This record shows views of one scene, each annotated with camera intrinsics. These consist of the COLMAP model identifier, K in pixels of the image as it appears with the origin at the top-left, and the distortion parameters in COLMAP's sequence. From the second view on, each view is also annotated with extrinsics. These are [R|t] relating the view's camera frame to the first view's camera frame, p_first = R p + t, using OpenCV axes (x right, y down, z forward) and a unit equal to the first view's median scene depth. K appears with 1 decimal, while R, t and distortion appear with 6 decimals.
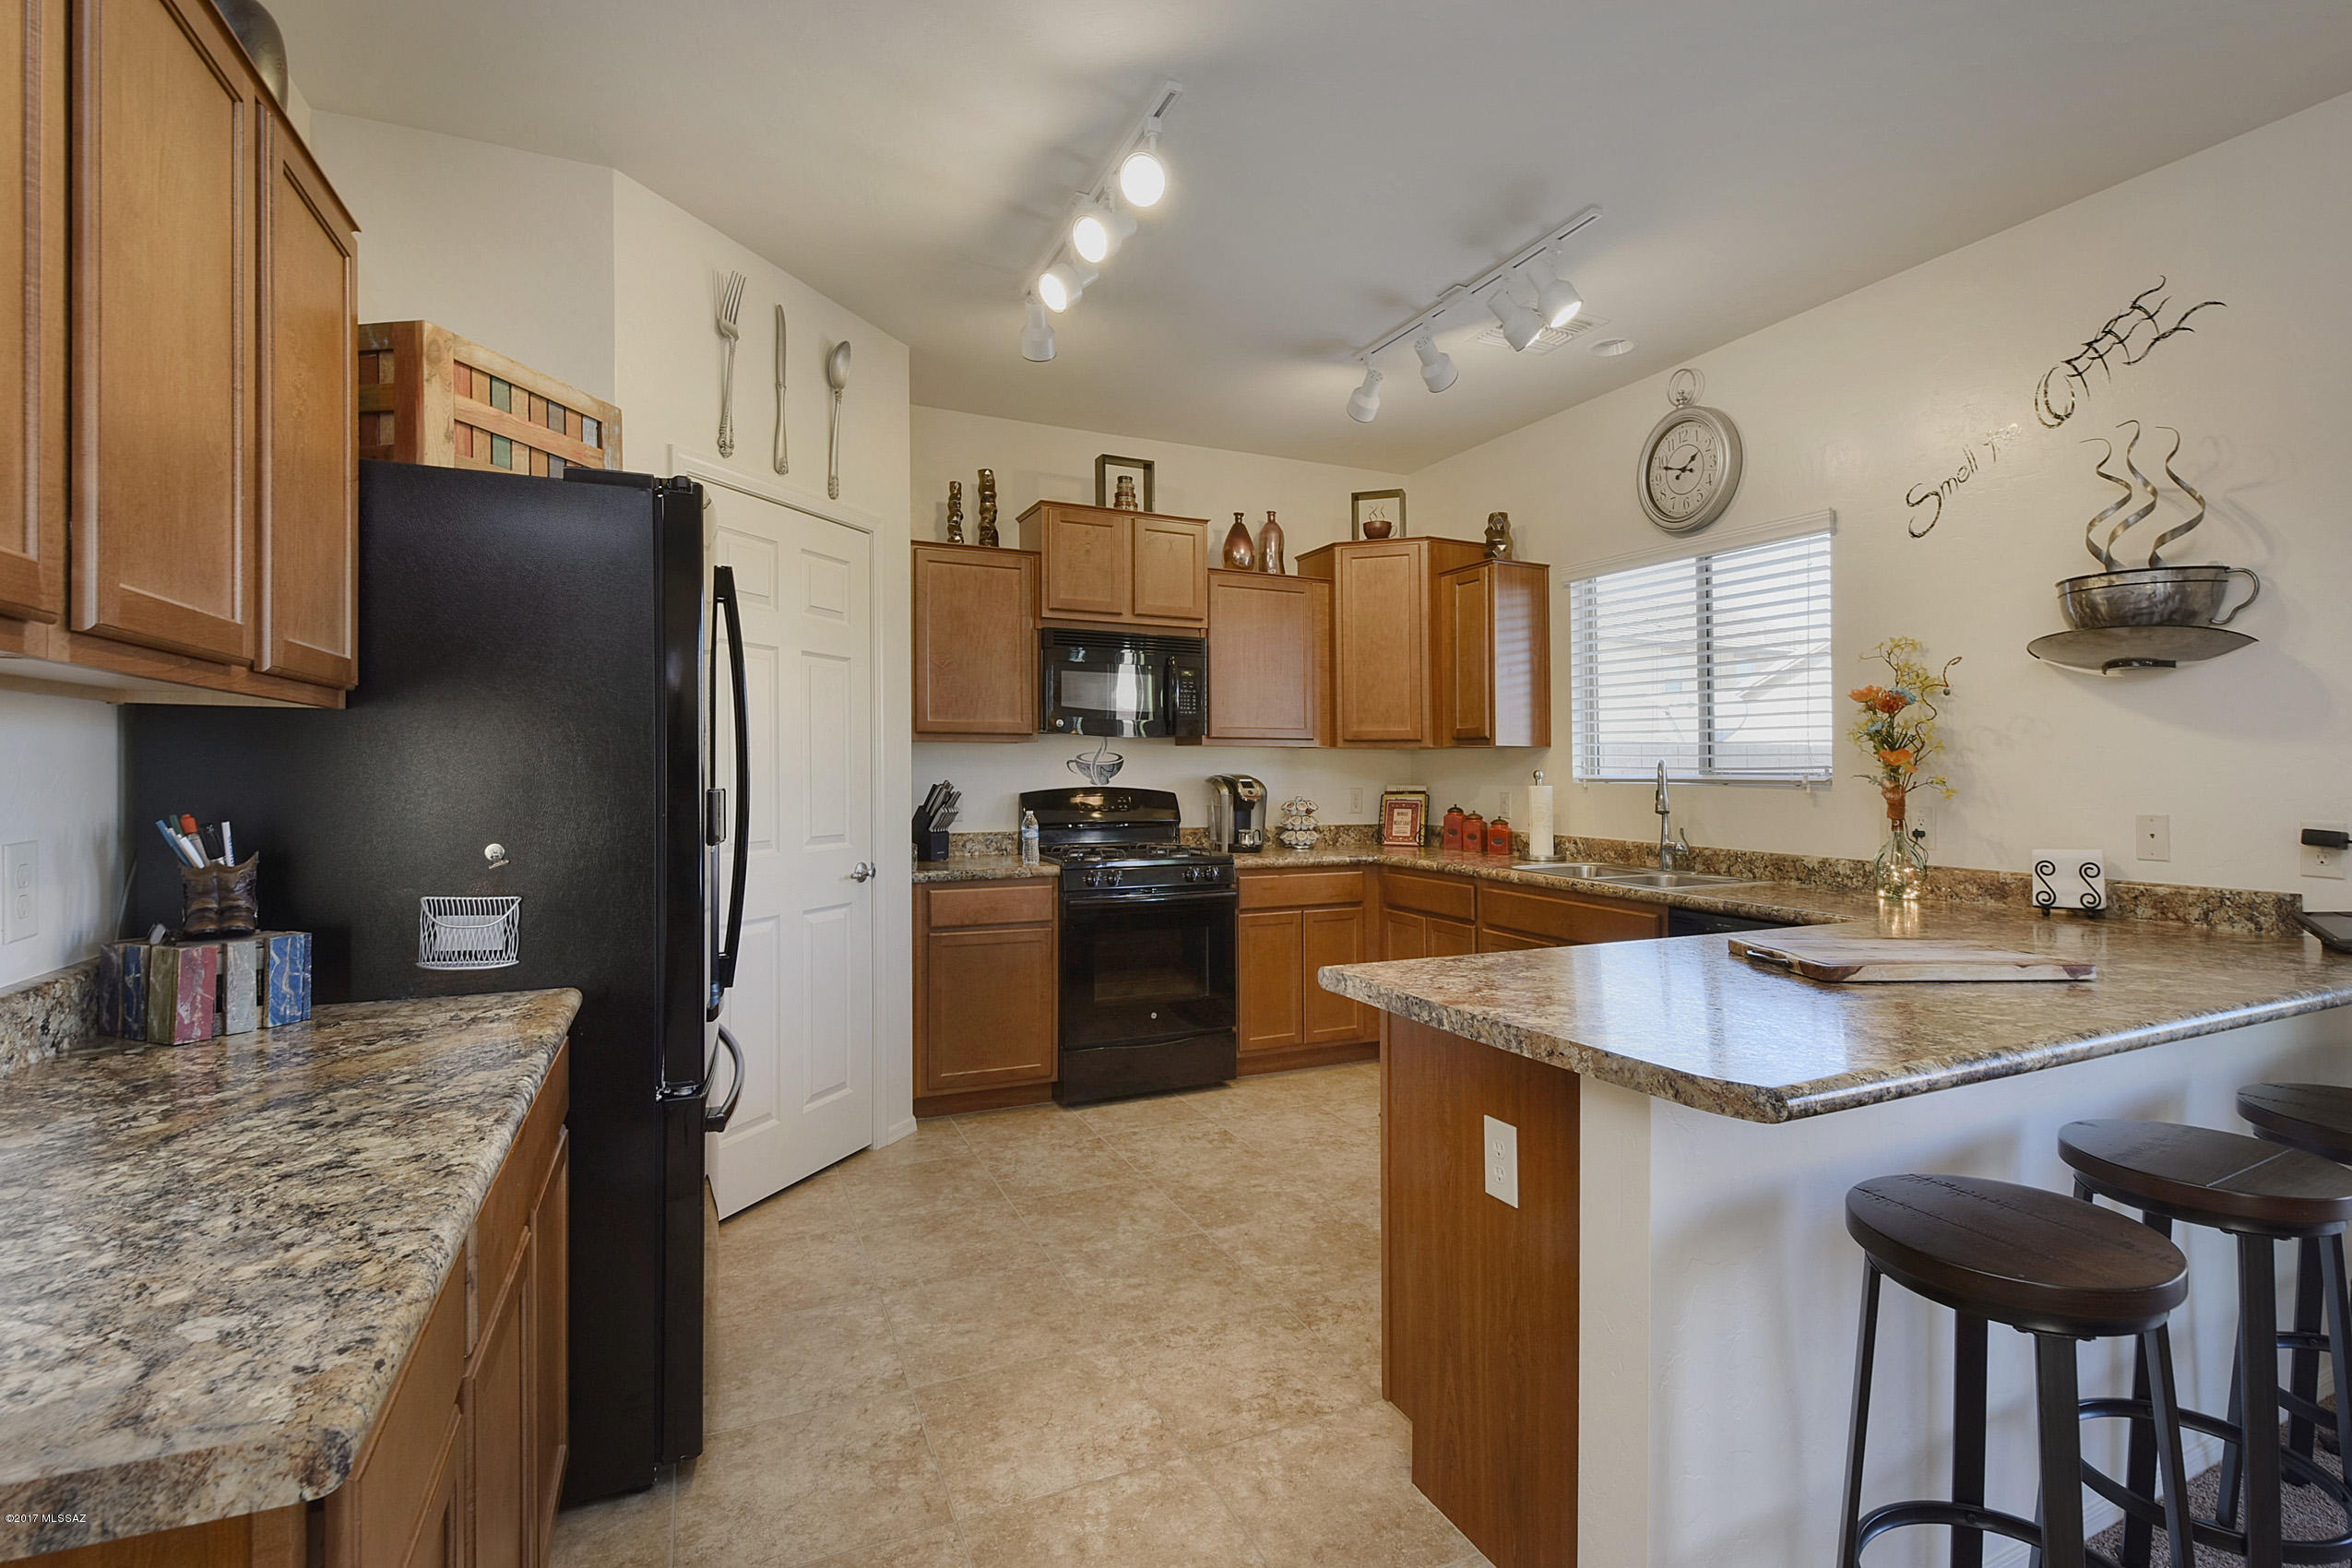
lens RADIAL K [[1055.7, 0, 1180.6], [0, 1055.7, 768.2], [0, 0, 1]] dist [-0.007569, -0.004530]
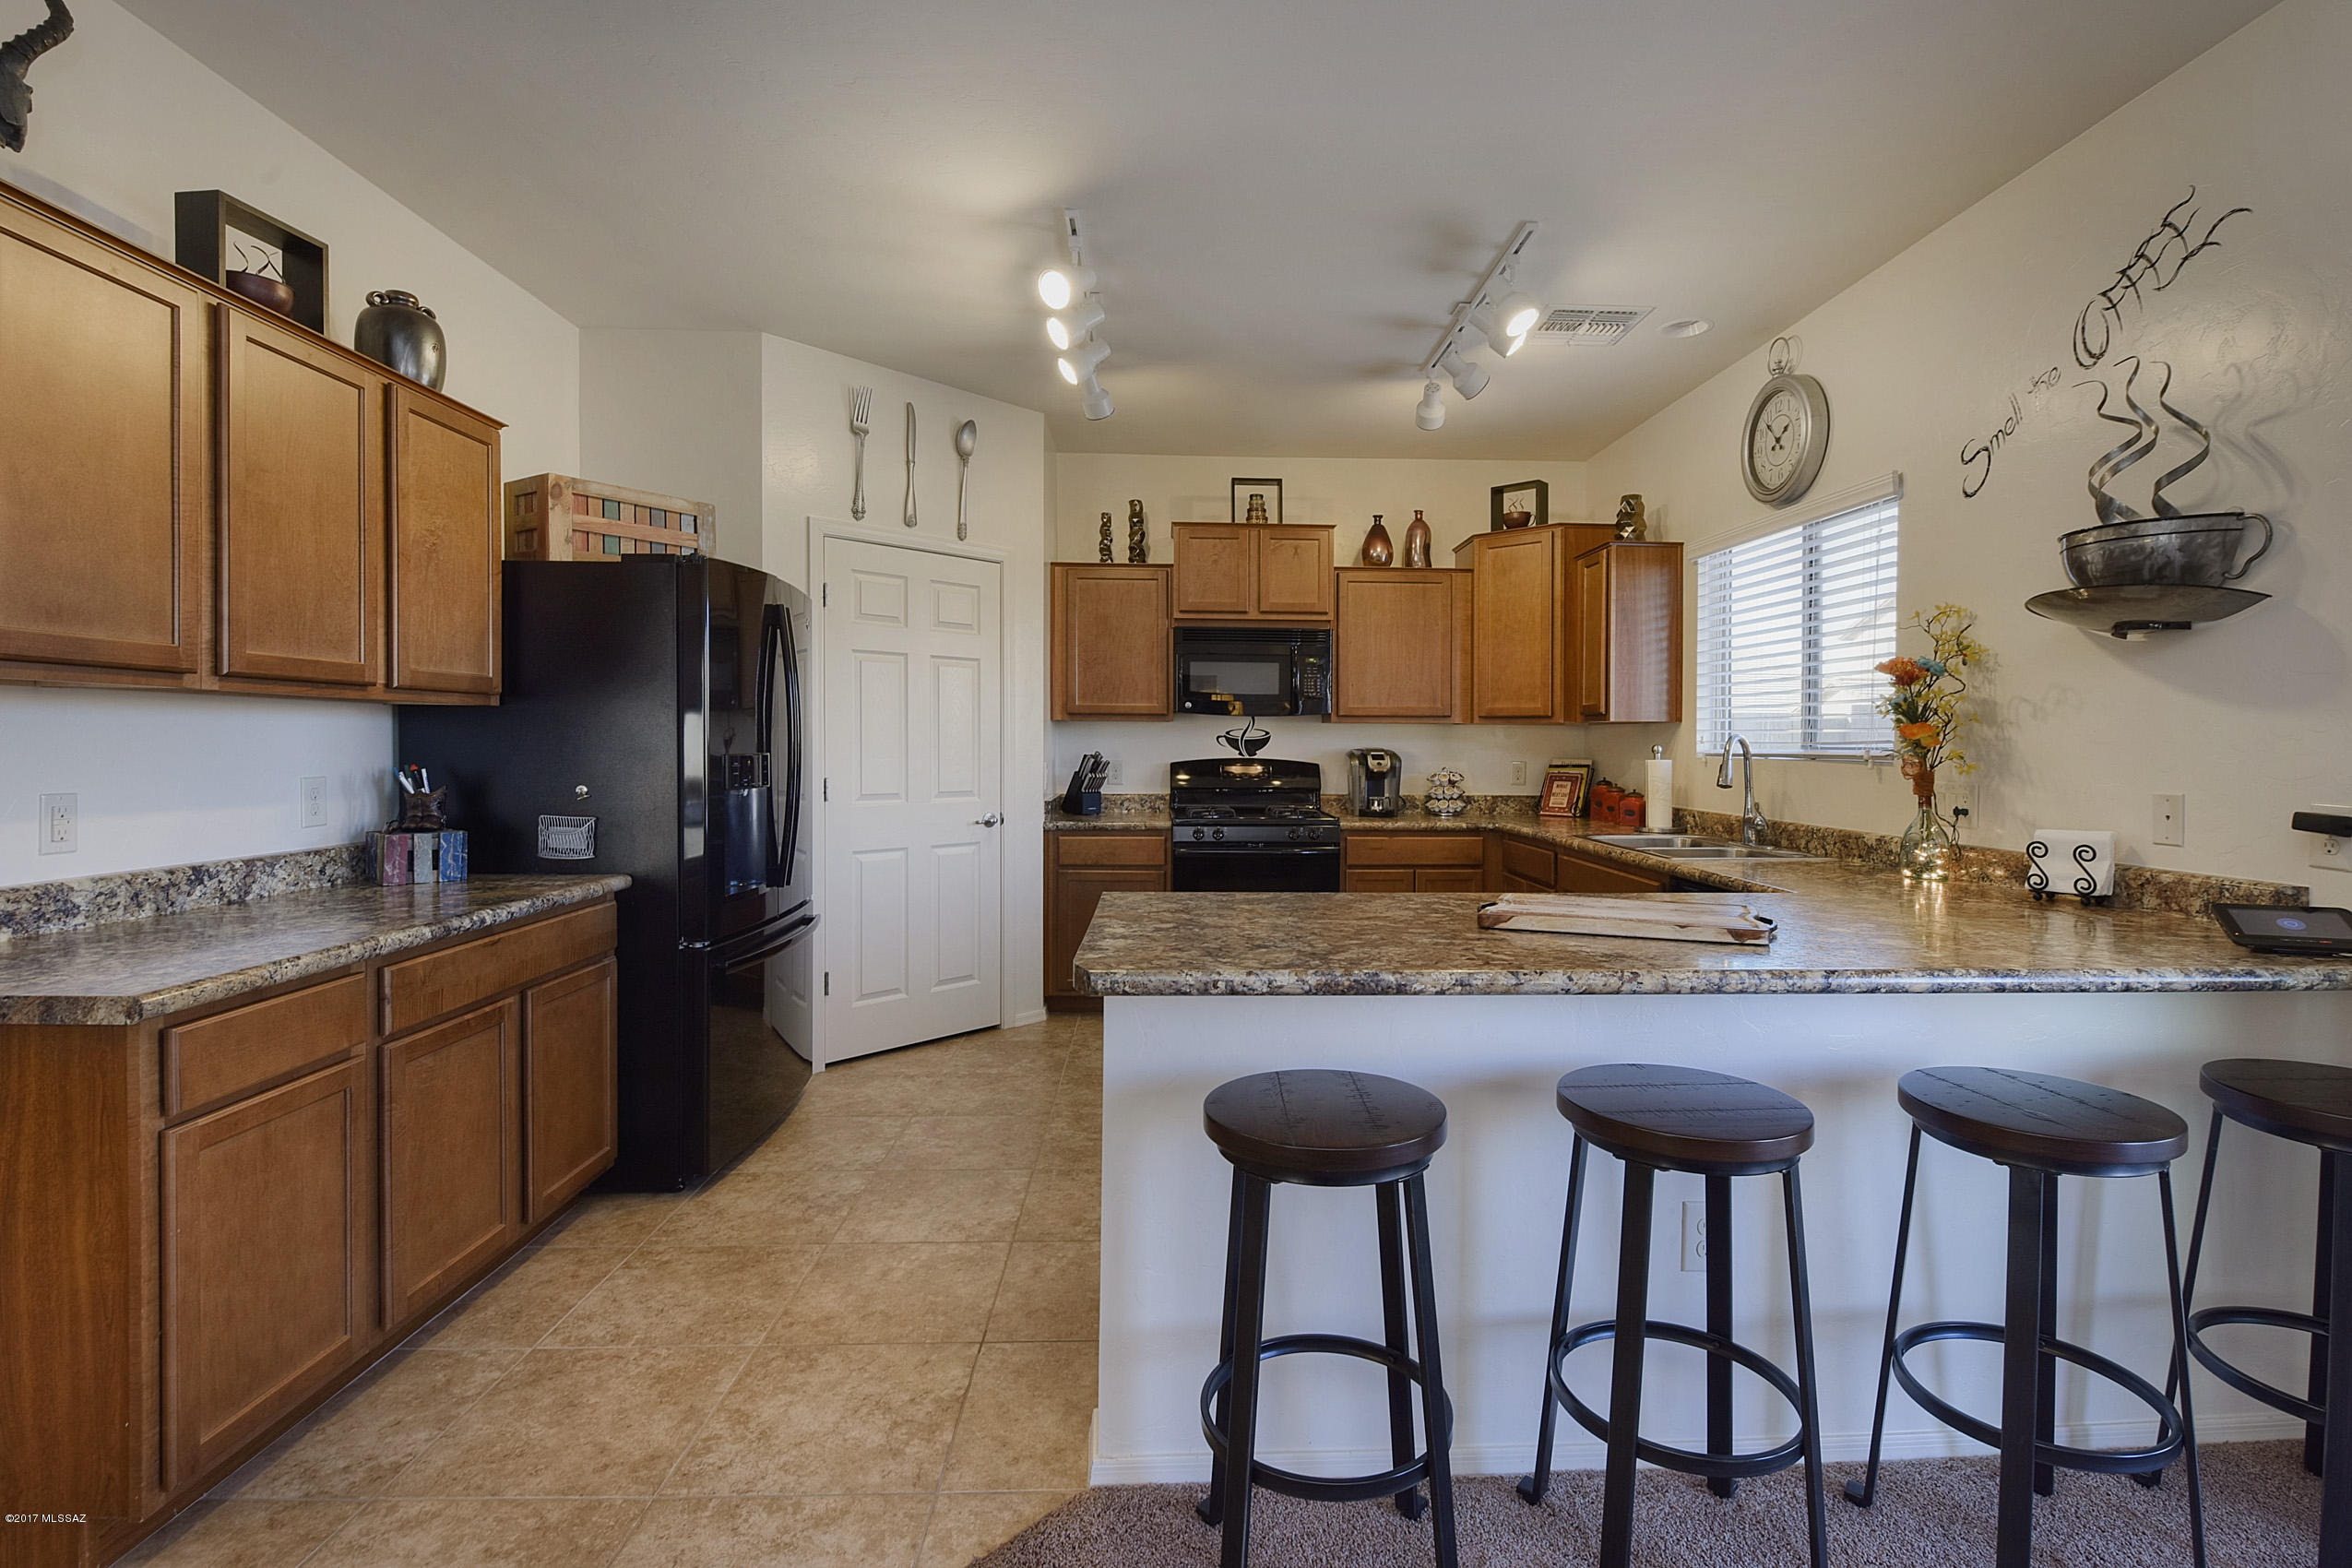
lens RADIAL K [[948.3, 0, 1187.8], [0, 948.3, 764.6], [0, 0, 1]] dist [-0.007056, -0.002123]
pose [[0.940500, 0.008884, -0.339679, 0.310245], [-0.001362, 0.999749, 0.022376, 0.001585], [0.339792, -0.020582, 0.940275, -0.034000]]
